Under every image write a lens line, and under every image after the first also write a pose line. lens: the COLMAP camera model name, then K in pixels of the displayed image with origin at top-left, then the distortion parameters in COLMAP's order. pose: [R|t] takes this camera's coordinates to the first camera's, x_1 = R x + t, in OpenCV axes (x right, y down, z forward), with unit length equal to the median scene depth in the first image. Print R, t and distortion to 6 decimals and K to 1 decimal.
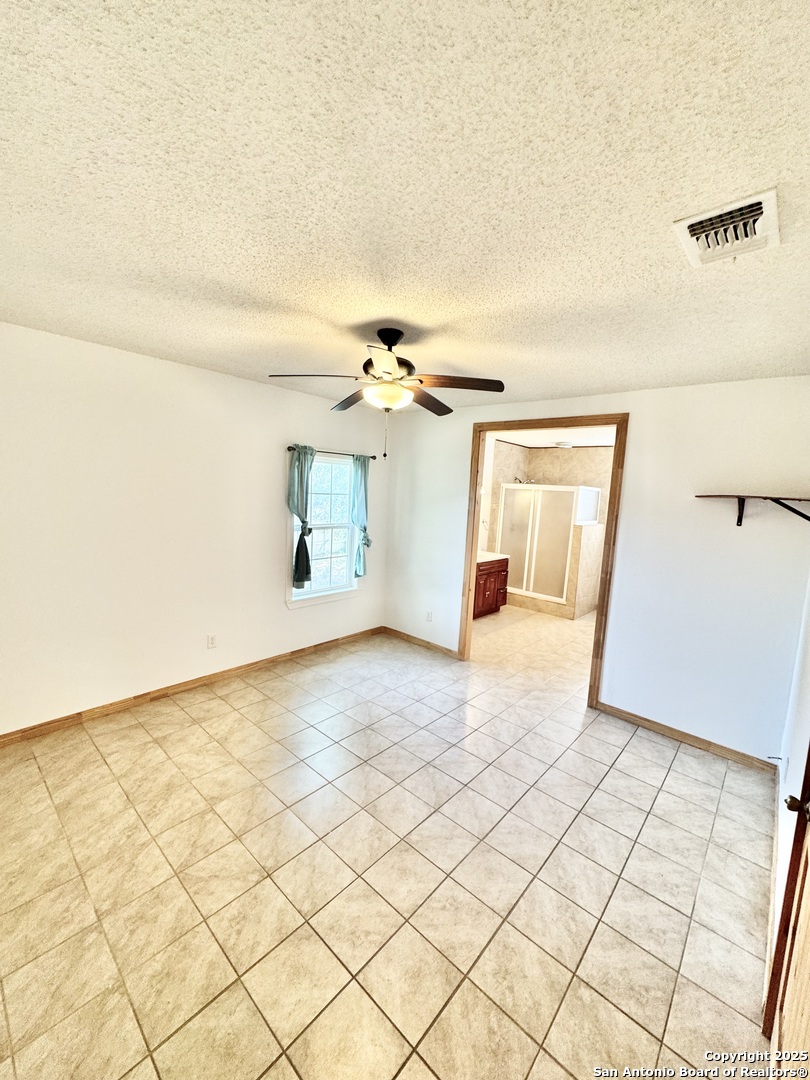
lens RADIAL K [[430.6, 0, 401.7], [0, 430.6, 537.4], [0, 0, 1]] dist [-0.007211, -0.000117]
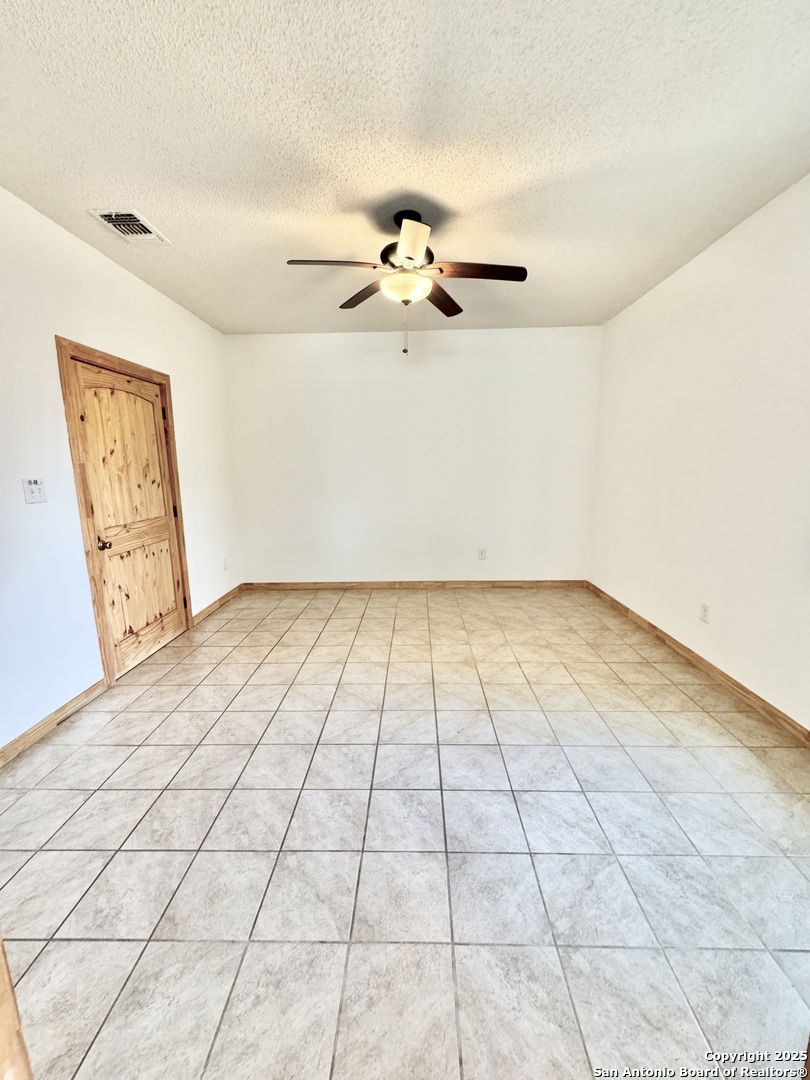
lens RADIAL K [[430.6, 0, 405.3], [0, 430.6, 537.6], [0, 0, 1]] dist [-0.007211, -0.000117]
pose [[-0.755938, 0.071320, -0.650747, 0.518473], [-0.099566, 0.969958, 0.221966, 0.008171], [0.647027, 0.232585, -0.726127, 1.473673]]
